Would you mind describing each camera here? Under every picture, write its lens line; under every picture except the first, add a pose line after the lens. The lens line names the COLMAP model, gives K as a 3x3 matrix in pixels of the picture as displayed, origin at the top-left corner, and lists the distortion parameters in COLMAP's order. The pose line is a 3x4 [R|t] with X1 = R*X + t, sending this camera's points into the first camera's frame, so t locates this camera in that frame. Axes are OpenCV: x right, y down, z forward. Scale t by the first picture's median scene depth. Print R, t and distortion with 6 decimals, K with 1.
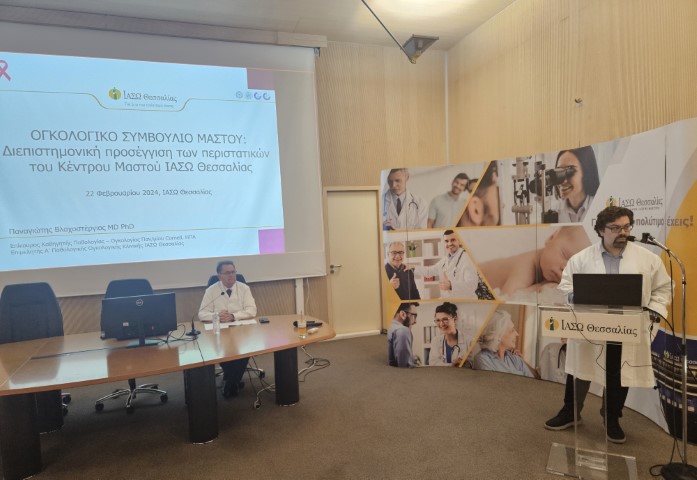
lens RADIAL K [[473.4, 0, 338.5], [0, 473.4, 259.0], [0, 0, 1]] dist [0.076743, -0.084894]
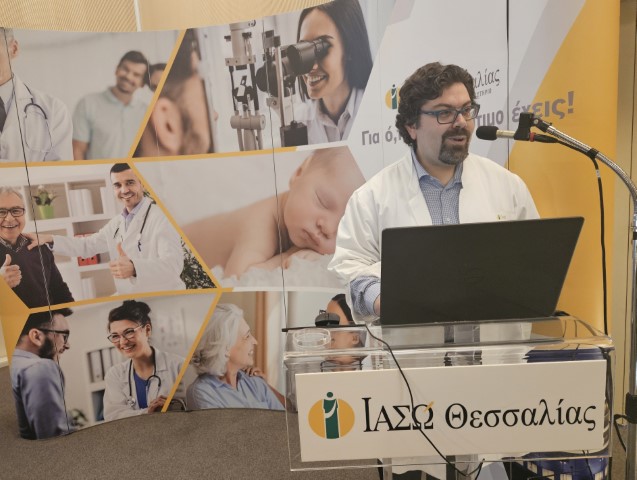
lens RADIAL K [[422.8, 0, 319.8], [0, 422.8, 244.6], [0, 0, 1]] dist [0.071530, -0.046583]
pose [[0.884982, -0.077187, 0.459183, 0.208804], [0.057598, 0.996738, 0.056538, 0.013959], [-0.462049, -0.023587, 0.886540, 0.493110]]
